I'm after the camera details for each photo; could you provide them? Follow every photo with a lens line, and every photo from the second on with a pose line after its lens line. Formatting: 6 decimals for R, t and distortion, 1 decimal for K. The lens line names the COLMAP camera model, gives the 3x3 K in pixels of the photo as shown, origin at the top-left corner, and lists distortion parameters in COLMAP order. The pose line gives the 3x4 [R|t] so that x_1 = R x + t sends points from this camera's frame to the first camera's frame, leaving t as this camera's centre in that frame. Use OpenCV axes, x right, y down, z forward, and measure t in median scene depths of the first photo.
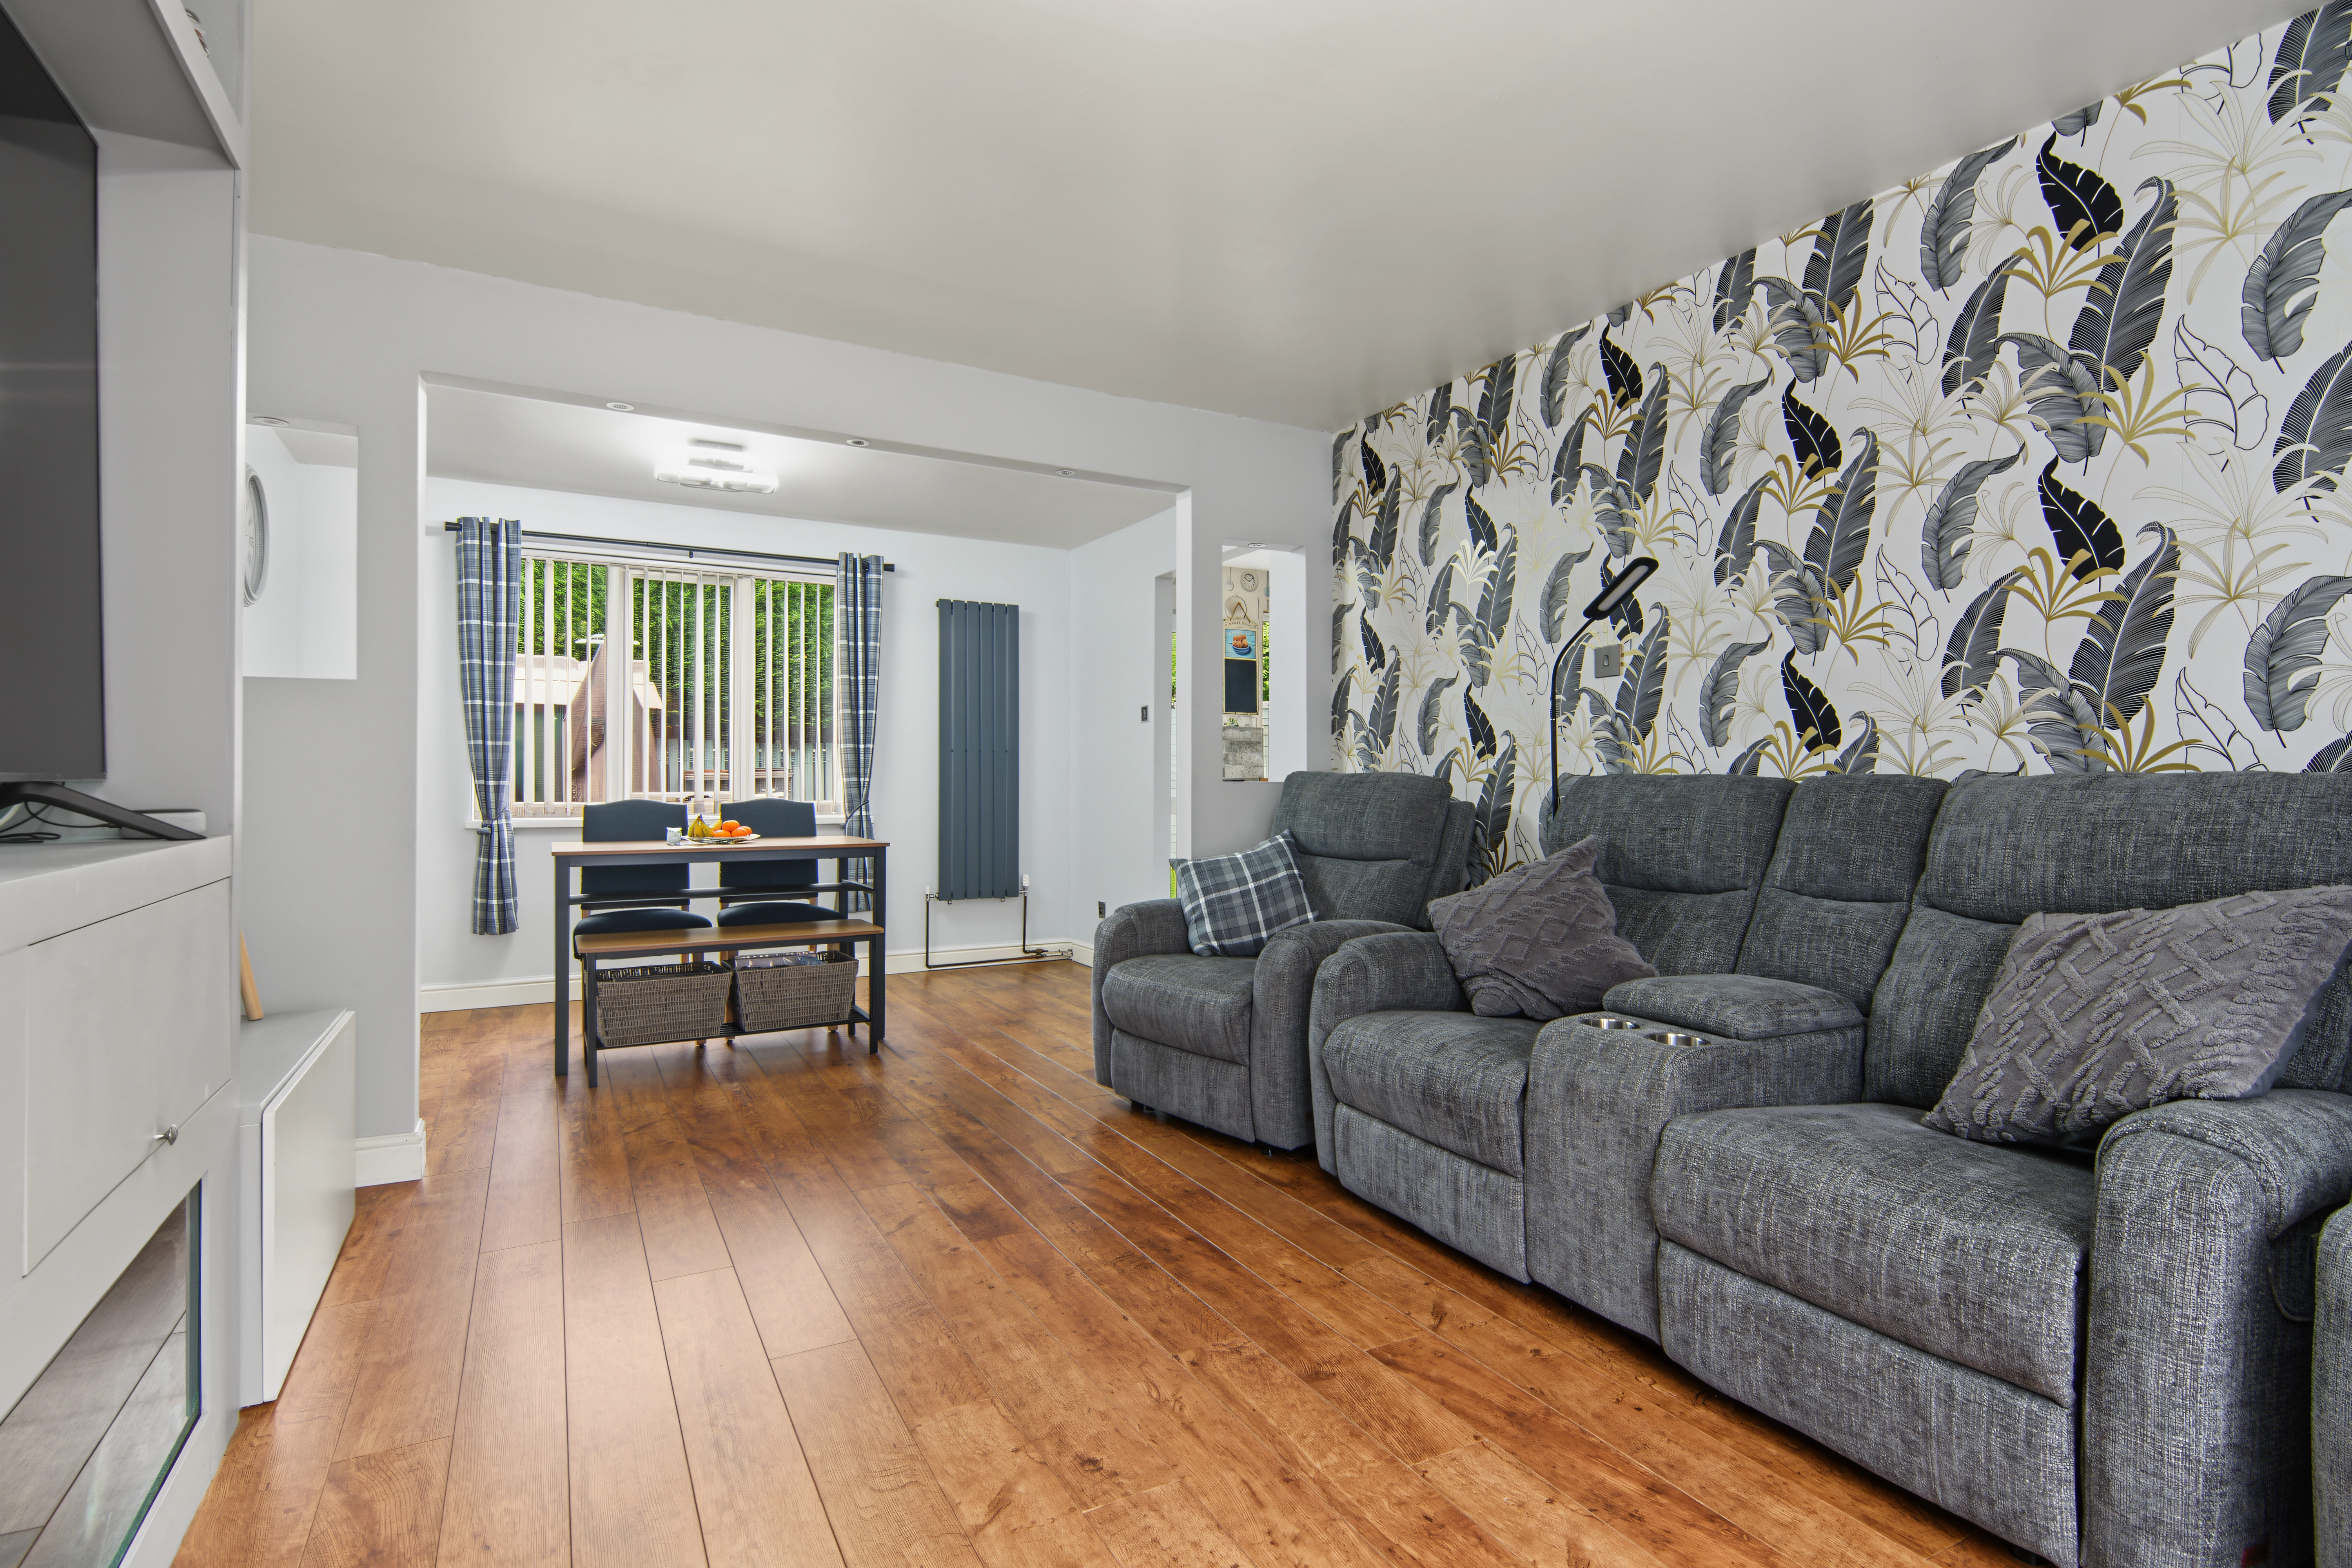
lens RADIAL K [[1133.0, 0, 1176.1], [0, 1133.0, 780.8], [0, 0, 1]] dist [0.014052, 0.000151]
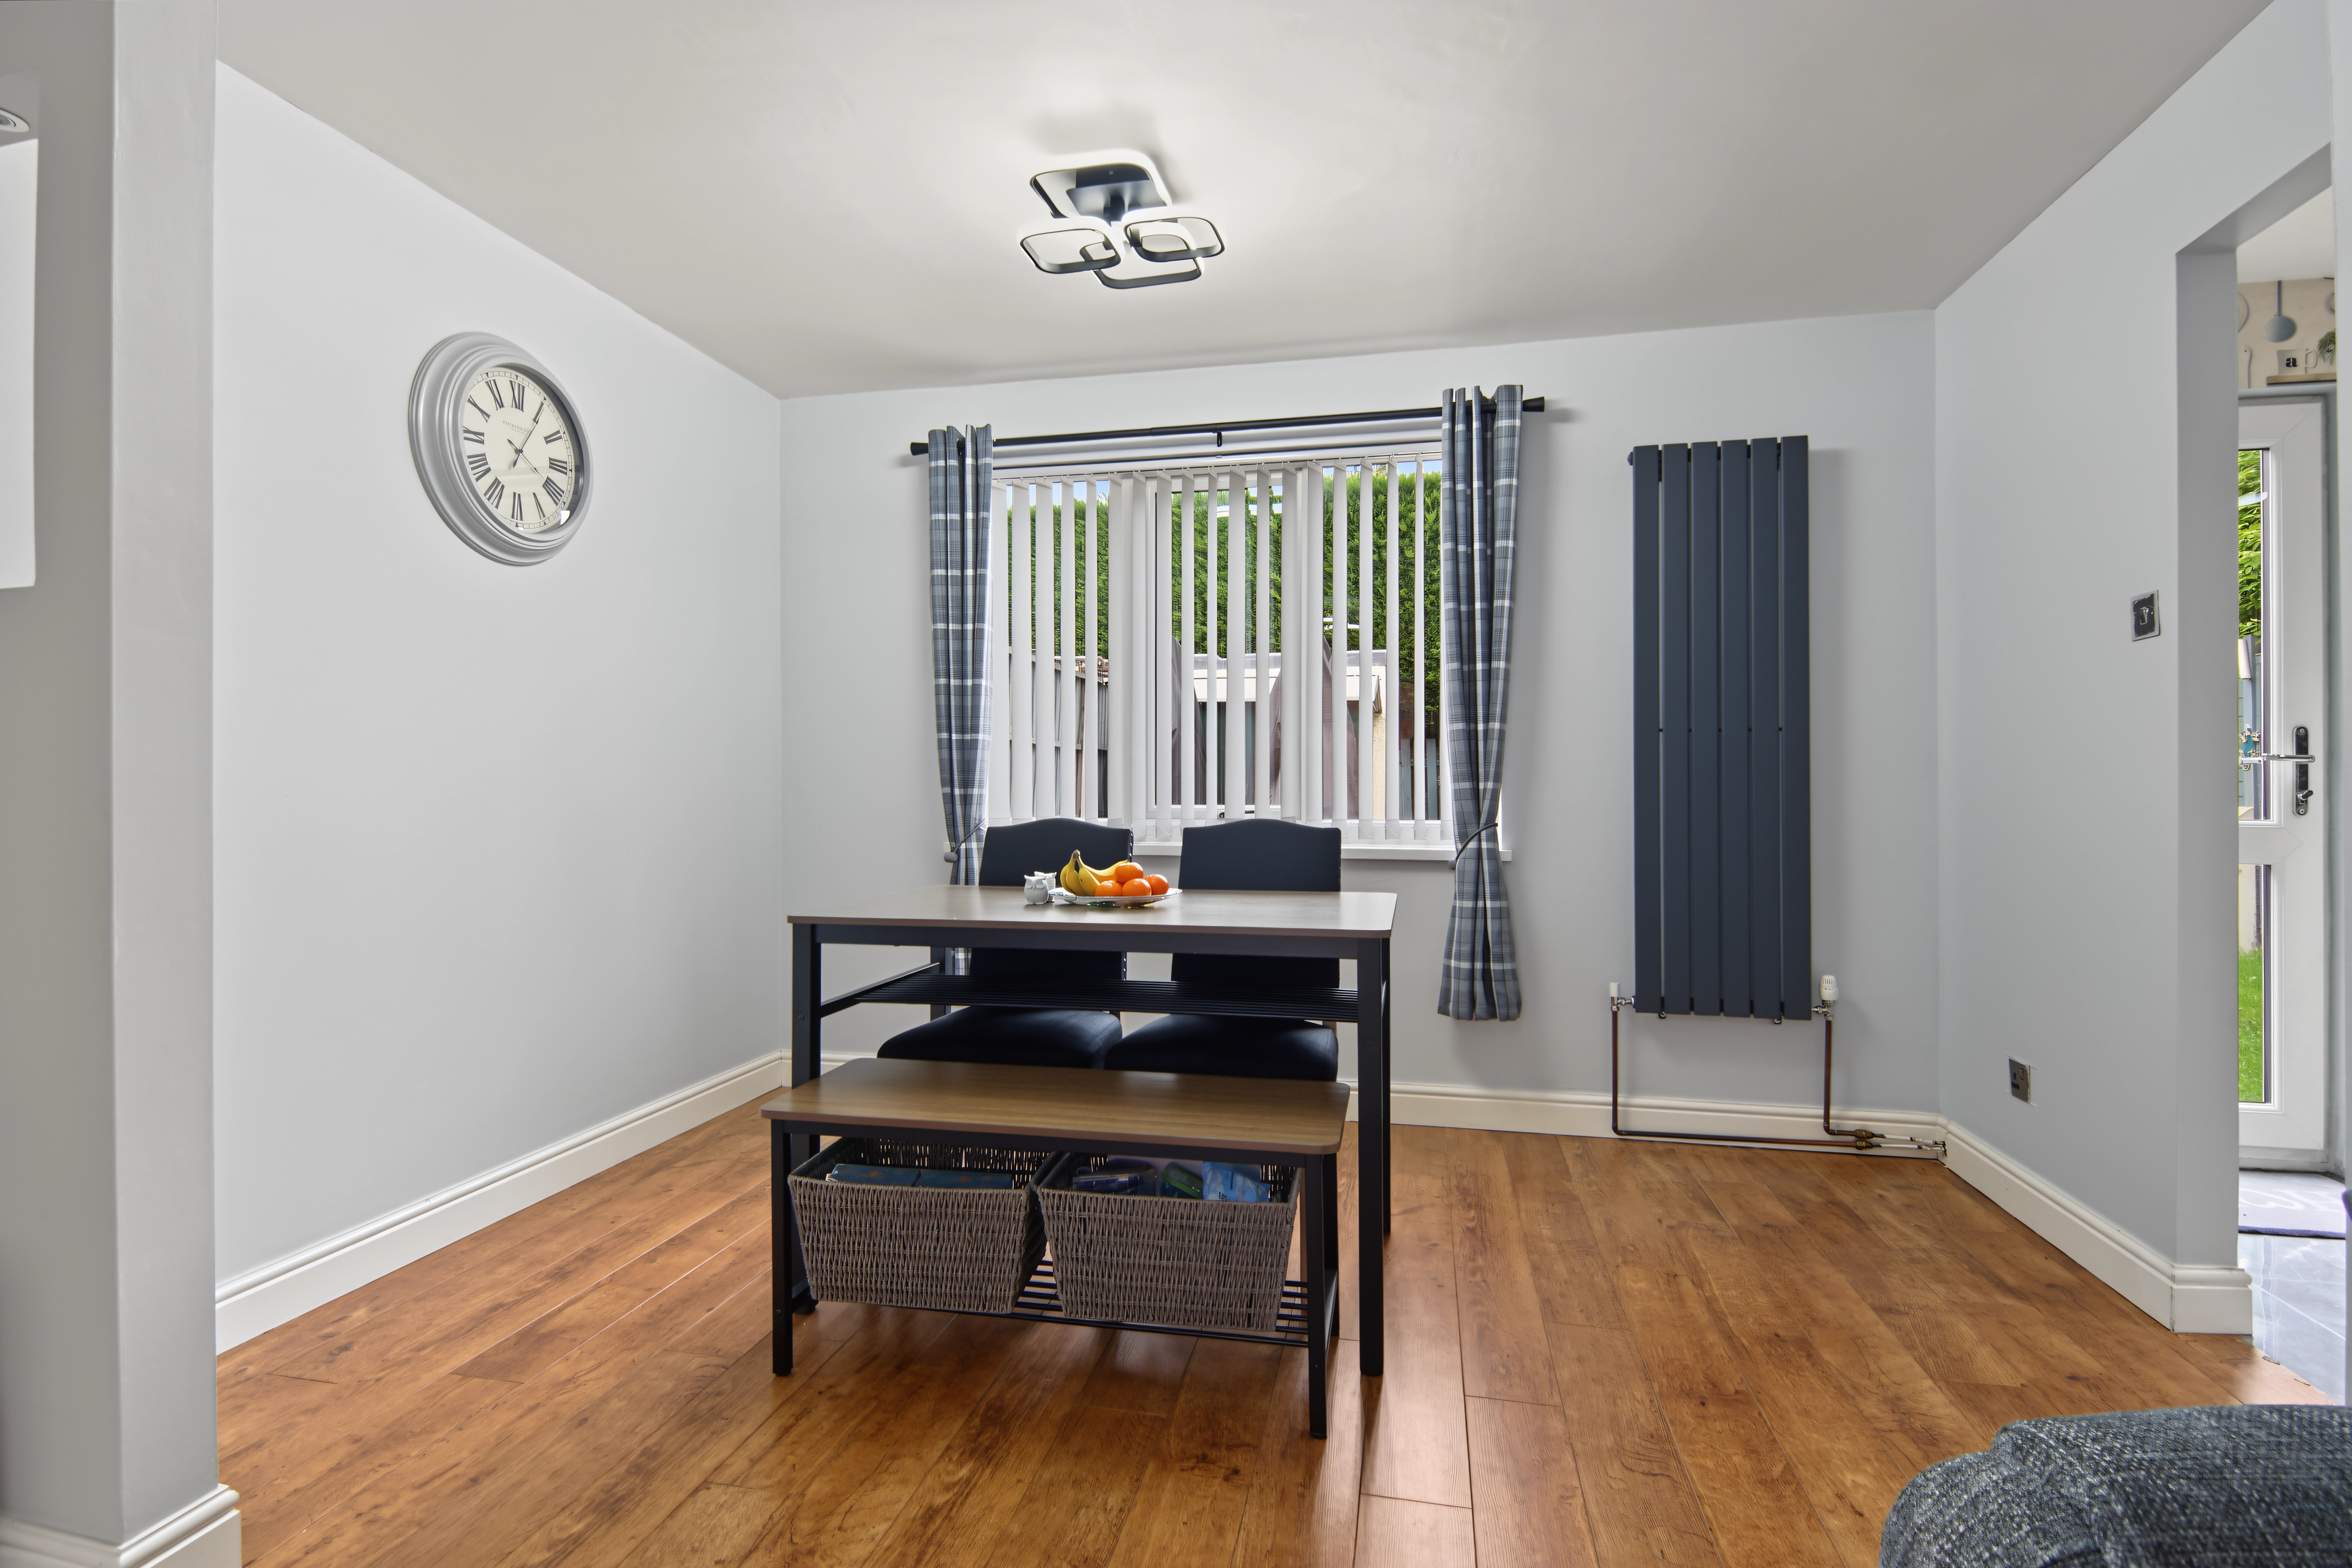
lens RADIAL K [[1133.0, 0, 1175.8], [0, 1133.0, 772.9], [0, 0, 1]] dist [0.014052, 0.000151]
pose [[0.745417, -0.009074, -0.666536, -0.014186], [0.003338, 0.999946, -0.009880, -0.002131], [0.666590, 0.005140, 0.745407, 0.477491]]
